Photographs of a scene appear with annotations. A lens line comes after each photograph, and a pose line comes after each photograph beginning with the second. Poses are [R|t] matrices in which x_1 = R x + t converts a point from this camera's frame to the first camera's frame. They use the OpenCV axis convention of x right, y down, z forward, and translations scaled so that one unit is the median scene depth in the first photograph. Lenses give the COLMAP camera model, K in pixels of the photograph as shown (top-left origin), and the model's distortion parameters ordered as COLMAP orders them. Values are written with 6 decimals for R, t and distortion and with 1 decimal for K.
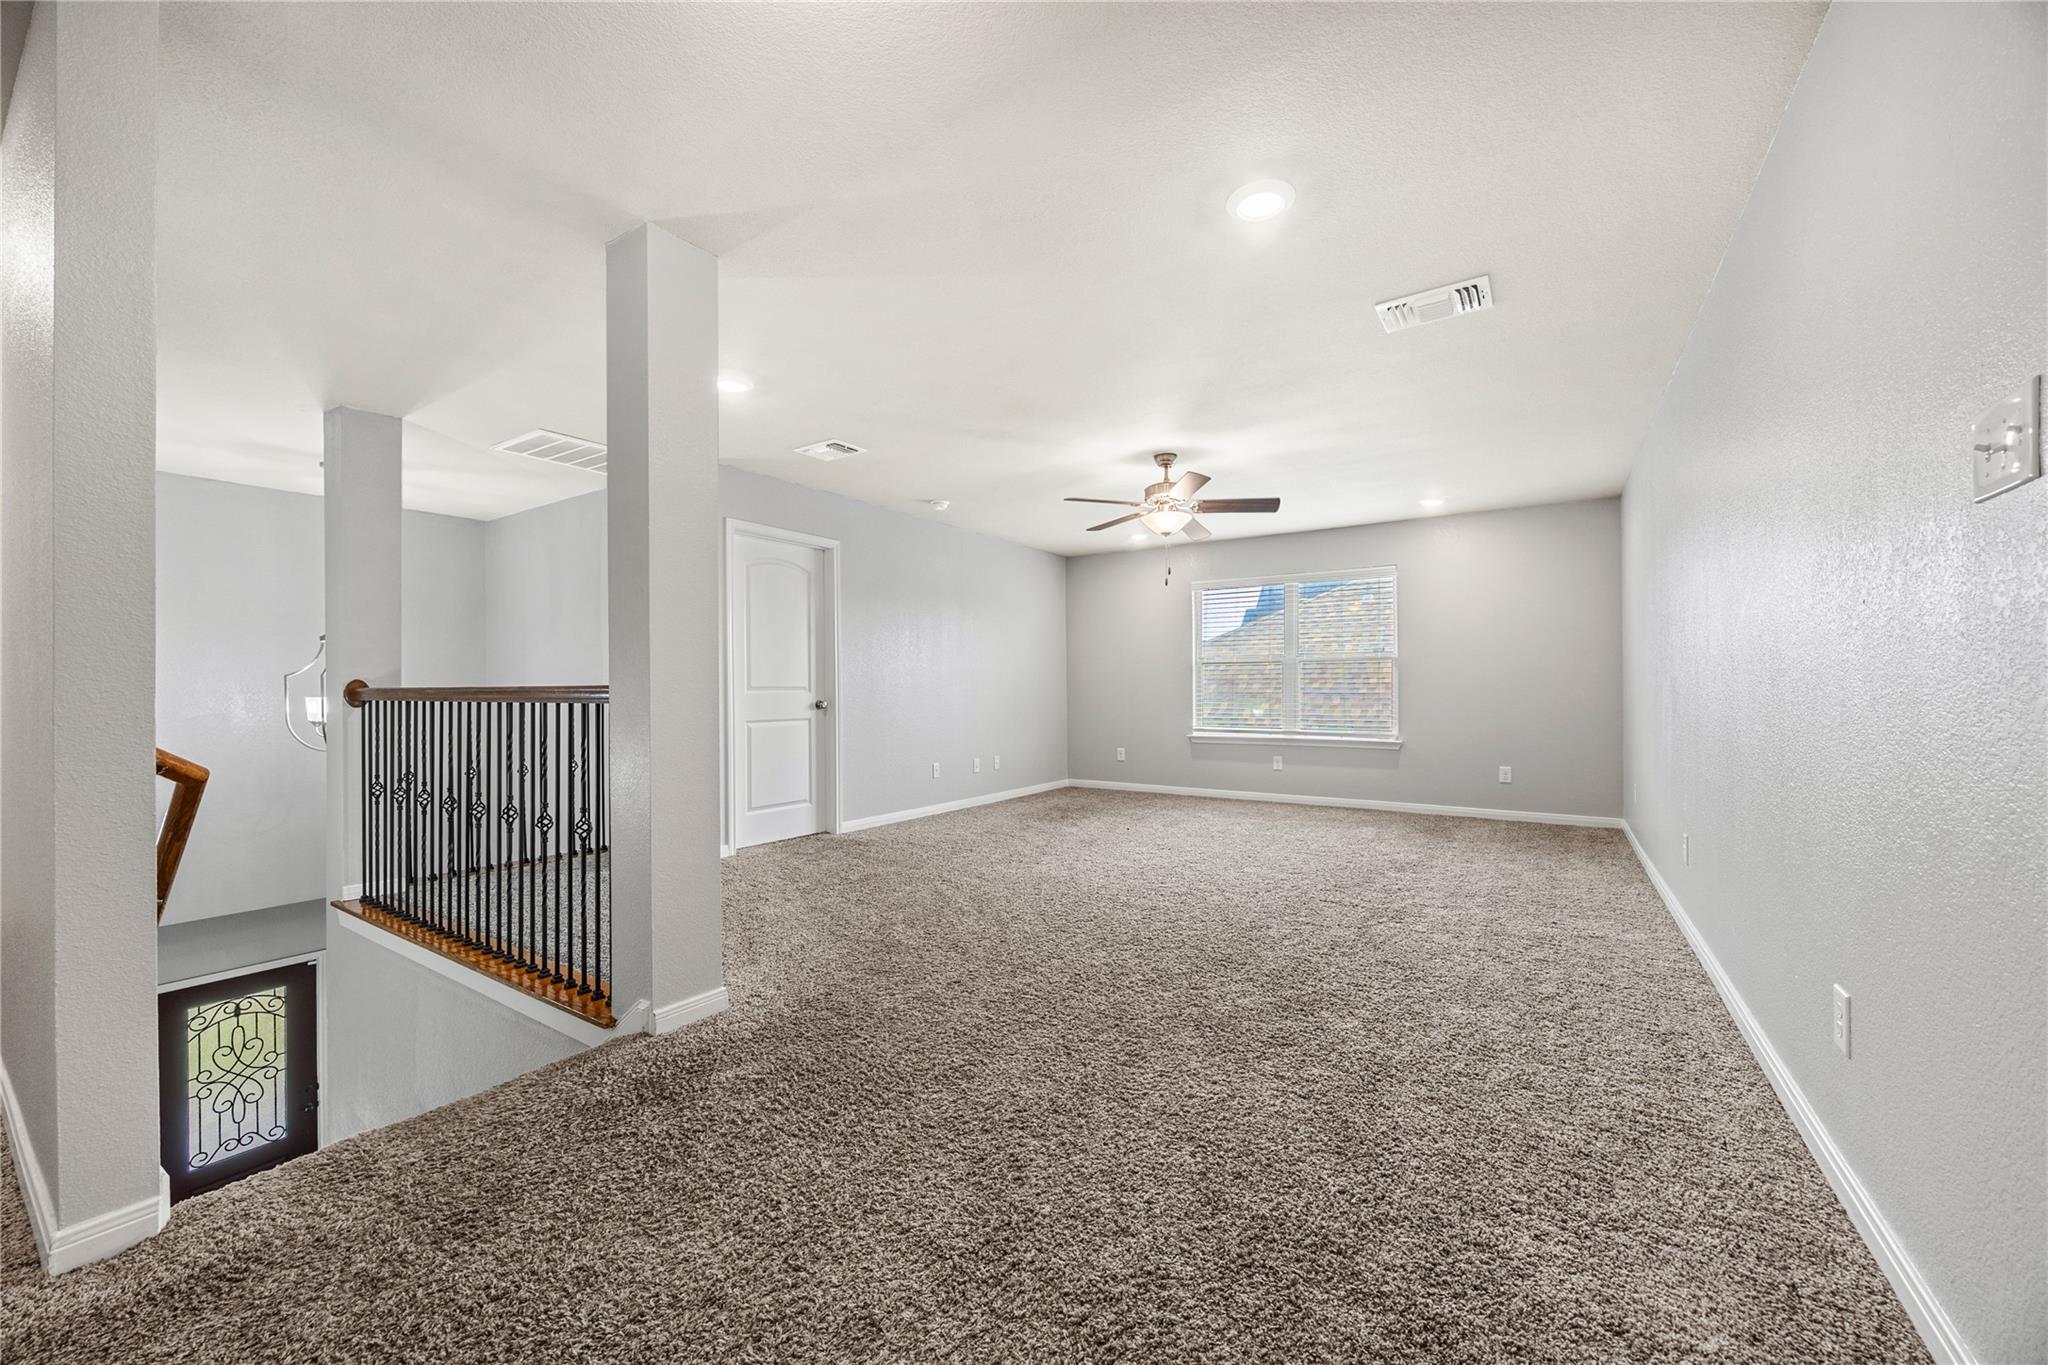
lens RADIAL K [[864.9, 0, 983.5], [0, 864.9, 680.4], [0, 0, 1]] dist [-0.003032, -0.000455]
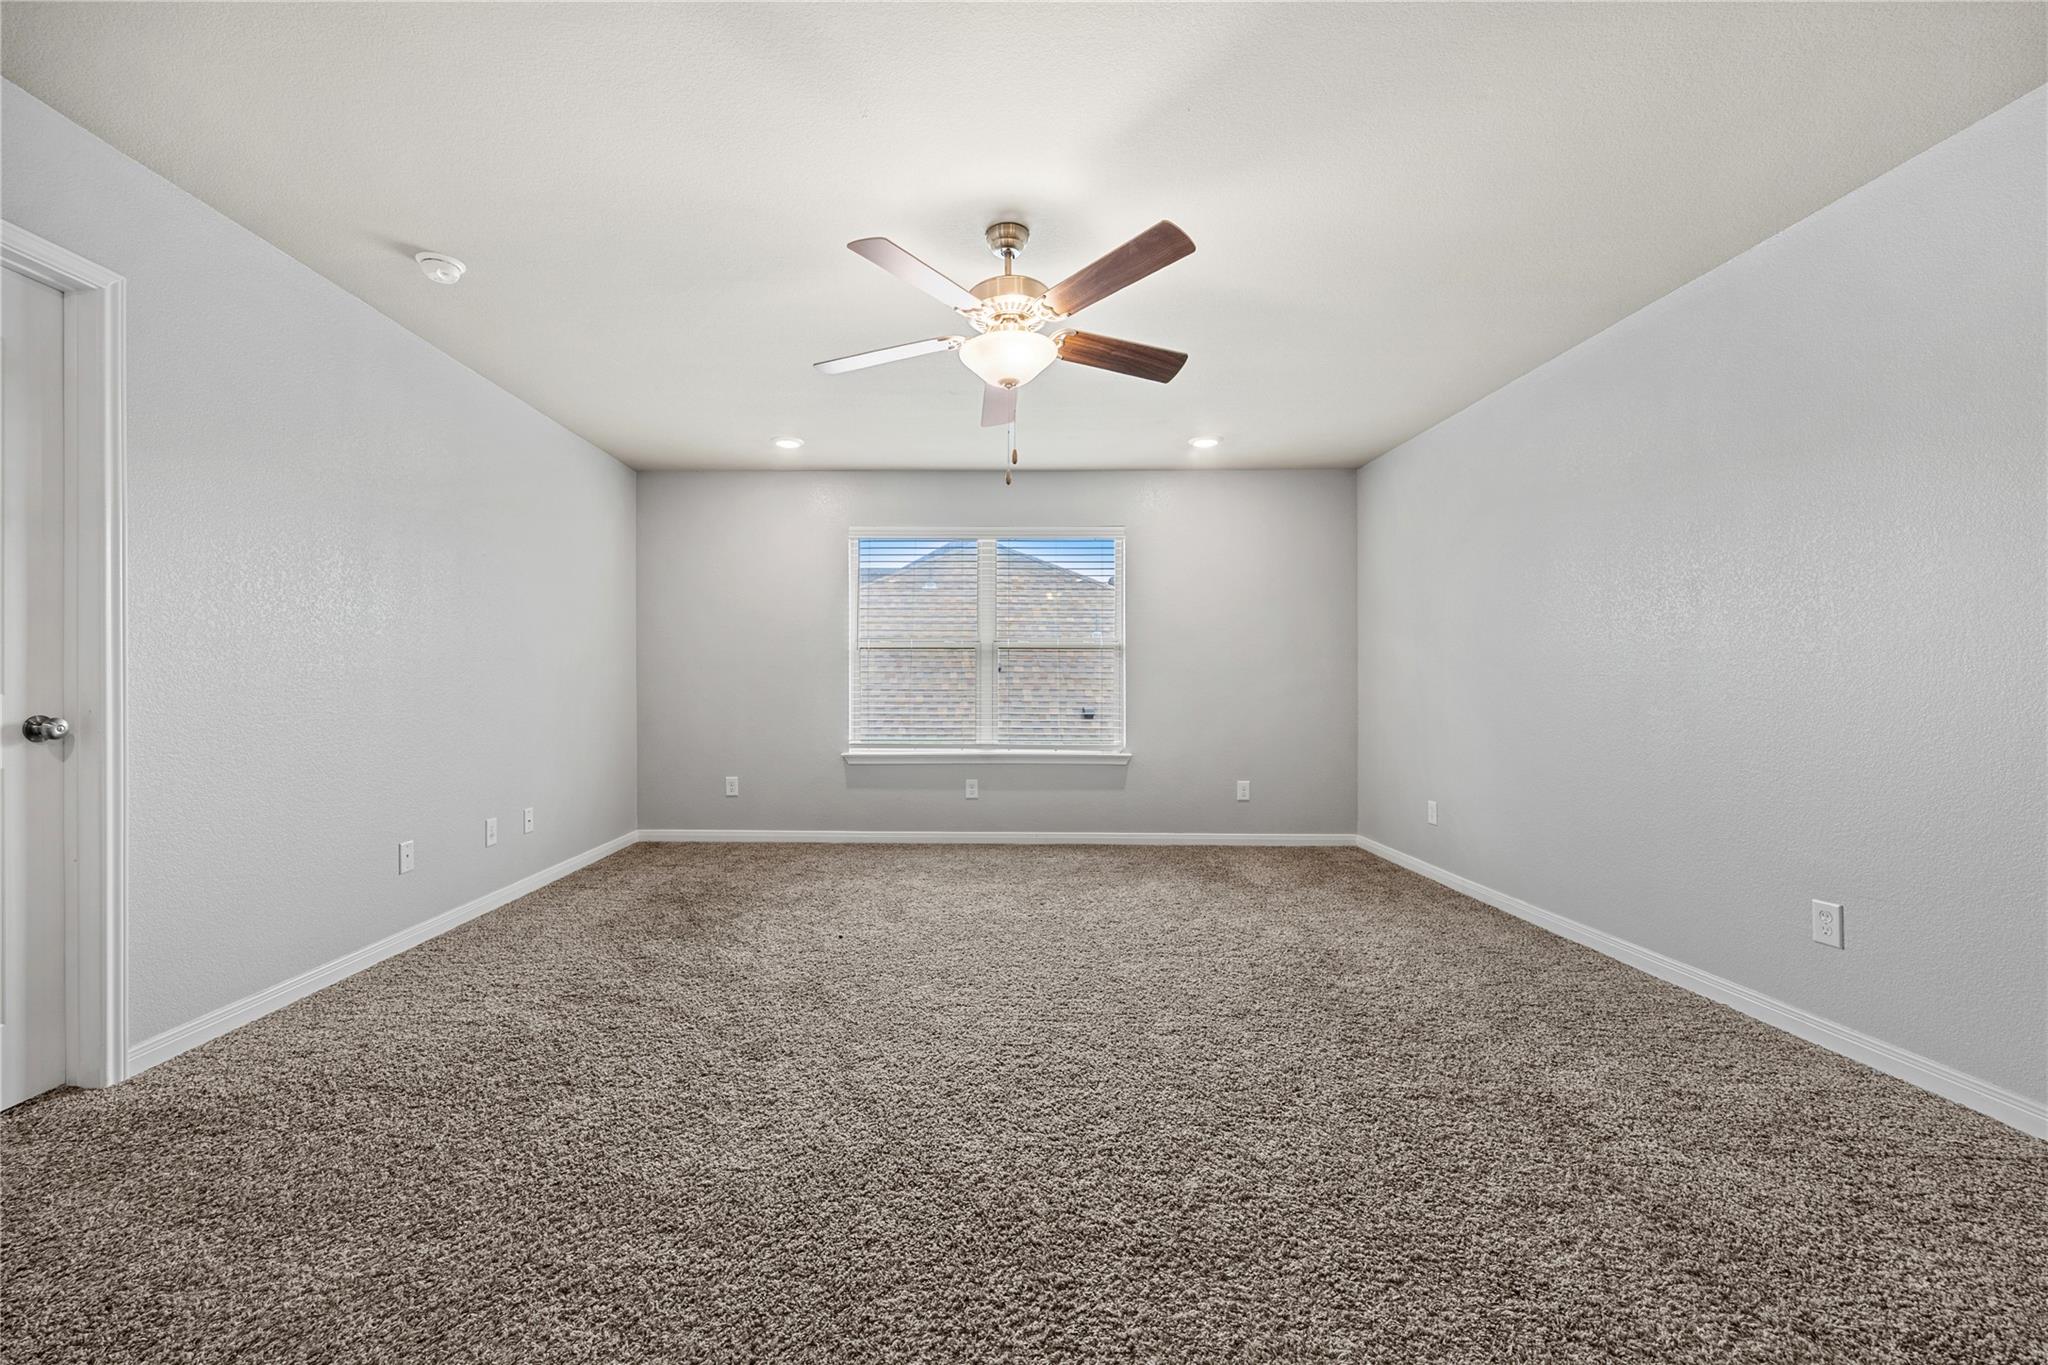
lens RADIAL K [[864.9, 0, 983.5], [0, 864.9, 680.4], [0, 0, 1]] dist [-0.003032, -0.000455]
pose [[0.817889, 0.006759, 0.575337, -0.071490], [-0.010104, 0.999946, 0.002617, 0.004126], [-0.575288, -0.007954, 0.817912, 0.450018]]
